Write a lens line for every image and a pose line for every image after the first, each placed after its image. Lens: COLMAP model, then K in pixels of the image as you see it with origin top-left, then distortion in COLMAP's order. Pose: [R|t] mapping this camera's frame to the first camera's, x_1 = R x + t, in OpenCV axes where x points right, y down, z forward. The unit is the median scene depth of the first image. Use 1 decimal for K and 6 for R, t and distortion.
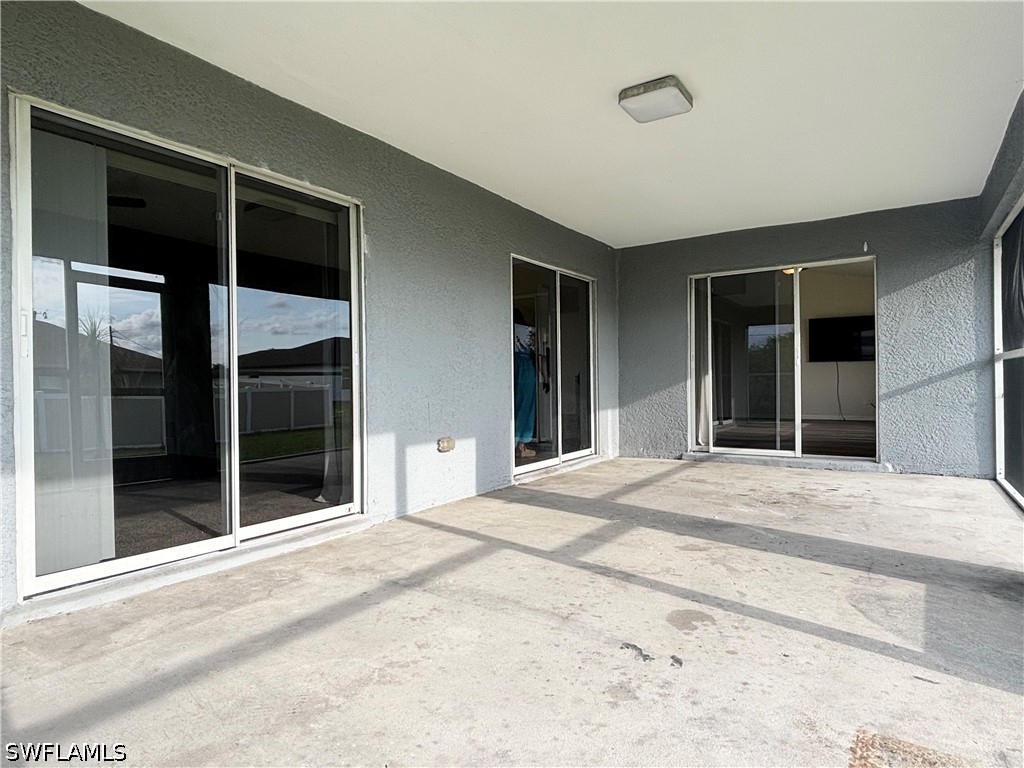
lens RADIAL K [[575.2, 0, 513.9], [0, 575.2, 388.5], [0, 0, 1]] dist [-0.001668, -0.002518]
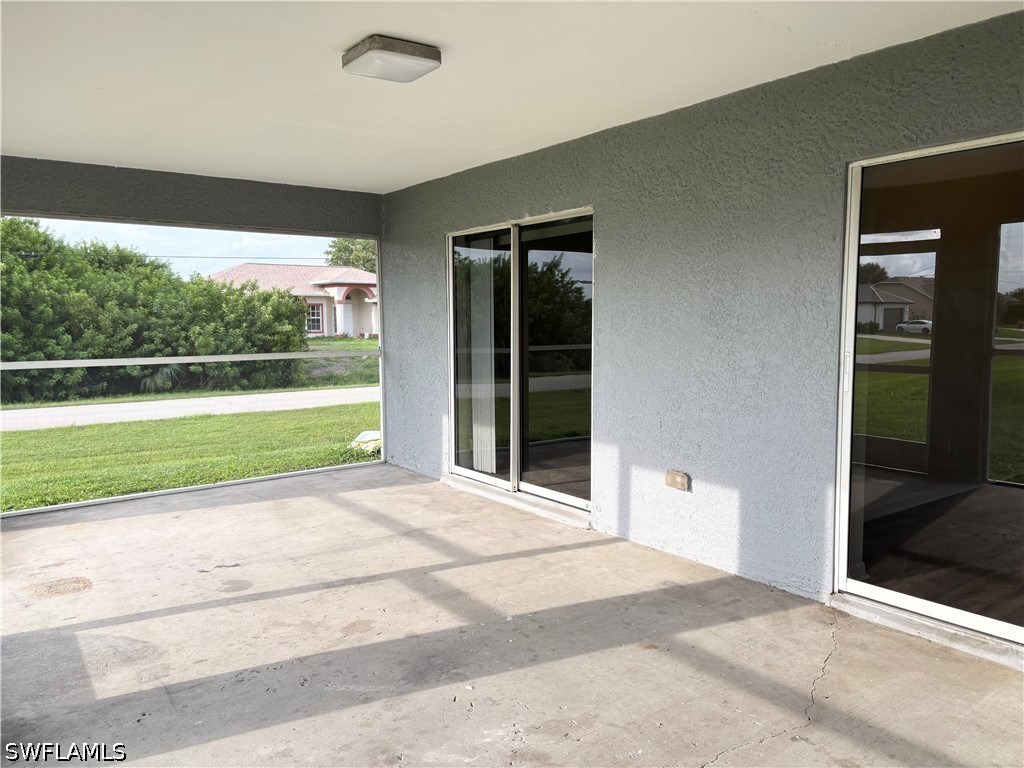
lens RADIAL K [[768.2, 0, 511.8], [0, 768.2, 383.9], [0, 0, 1]] dist [0.079941, -0.032424]
pose [[-0.334828, 0.098392, -0.937128, 1.446708], [0.004748, 0.994697, 0.102740, -0.217257], [0.942267, 0.029951, -0.333519, 1.811014]]
